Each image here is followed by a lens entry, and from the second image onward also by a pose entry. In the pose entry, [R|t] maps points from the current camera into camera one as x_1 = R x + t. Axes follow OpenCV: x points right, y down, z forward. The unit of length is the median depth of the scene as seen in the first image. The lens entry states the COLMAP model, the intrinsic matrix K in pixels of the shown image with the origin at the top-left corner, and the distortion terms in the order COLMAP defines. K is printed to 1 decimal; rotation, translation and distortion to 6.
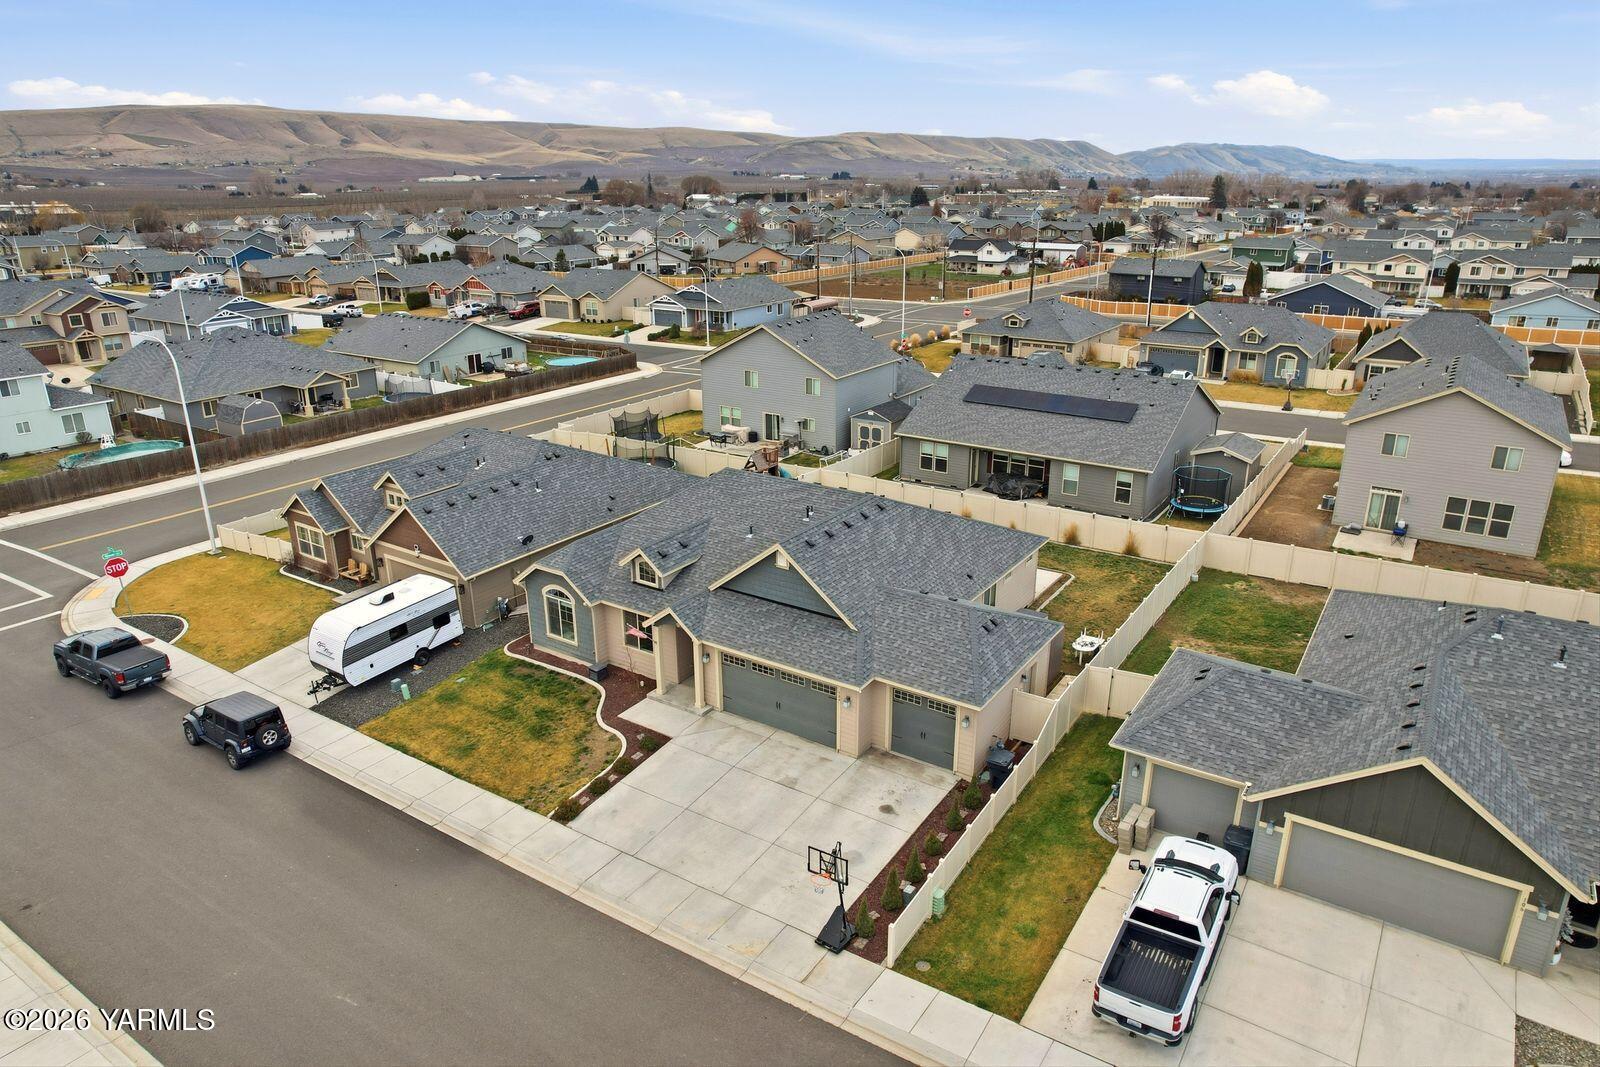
lens RADIAL K [[1009.2, 0, 800.0], [0, 1009.2, 533.5], [0, 0, 1]] dist [-0.066919, 0.054340]
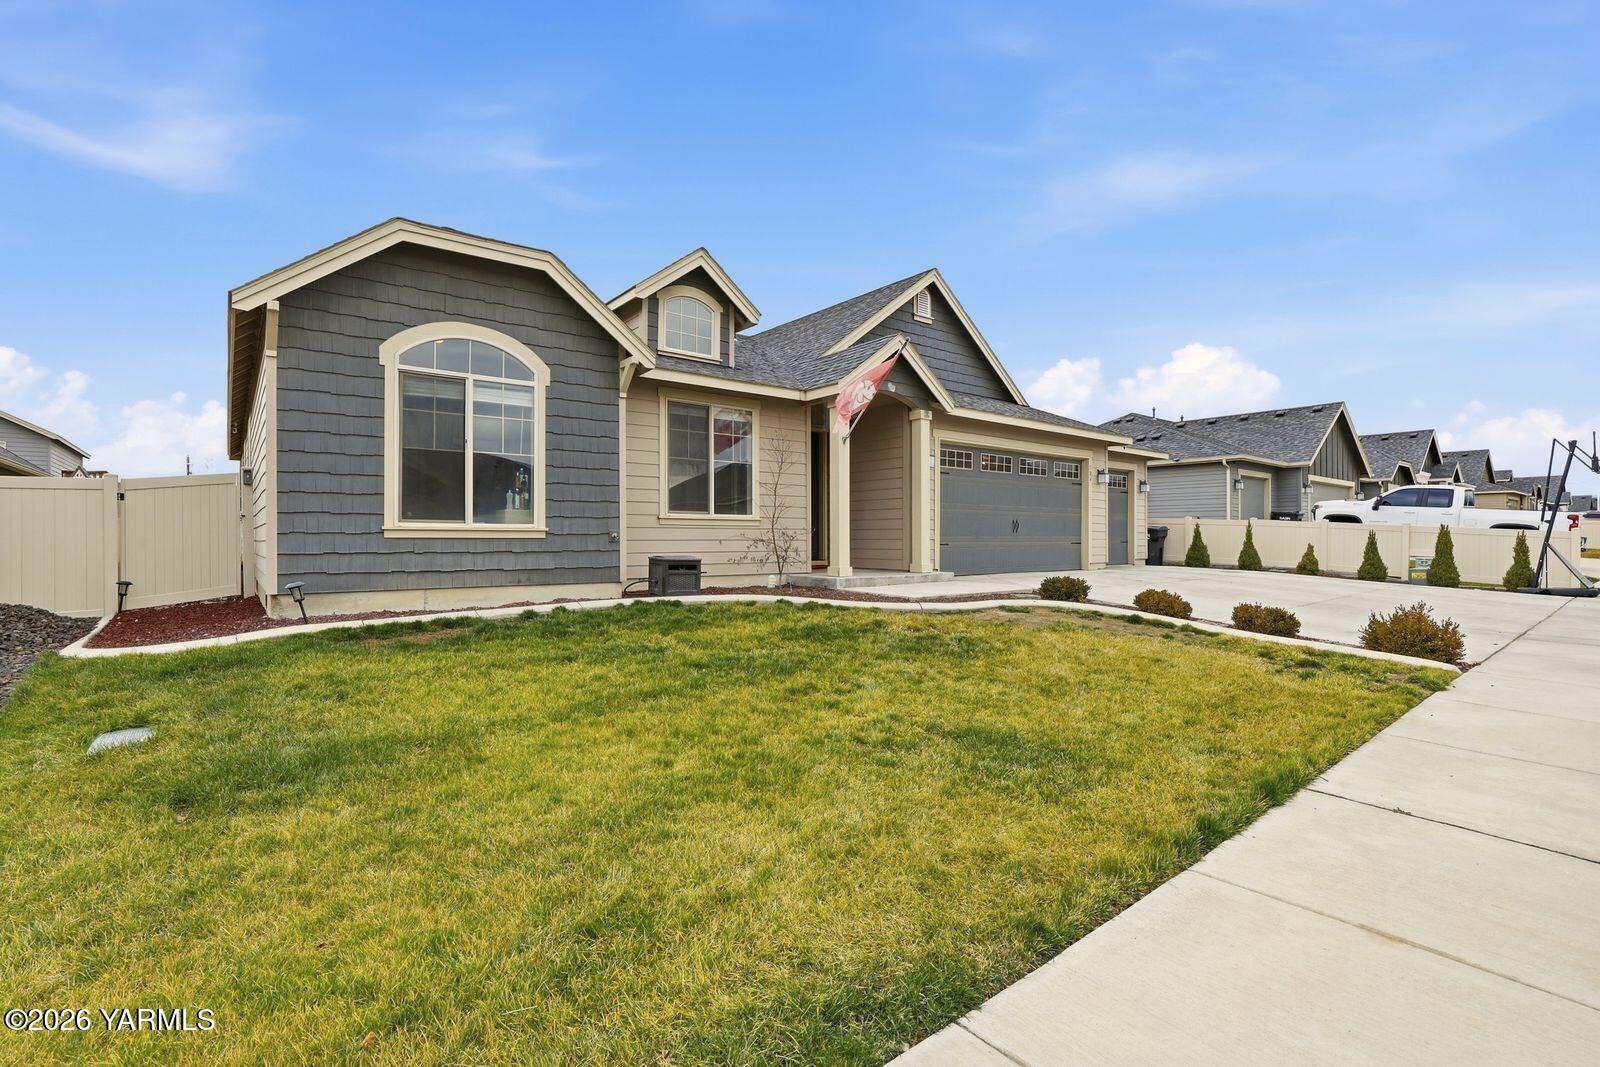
lens RADIAL K [[740.5, 0, 800.0], [0, 740.5, 533.5], [0, 0, 1]] dist [-0.034309, -0.000112]
pose [[0.316599, 0.009136, 0.948515, -0.408956], [0.316786, 0.941523, -0.114807, 0.161320], [-0.894098, 0.336824, 0.295191, 0.864925]]
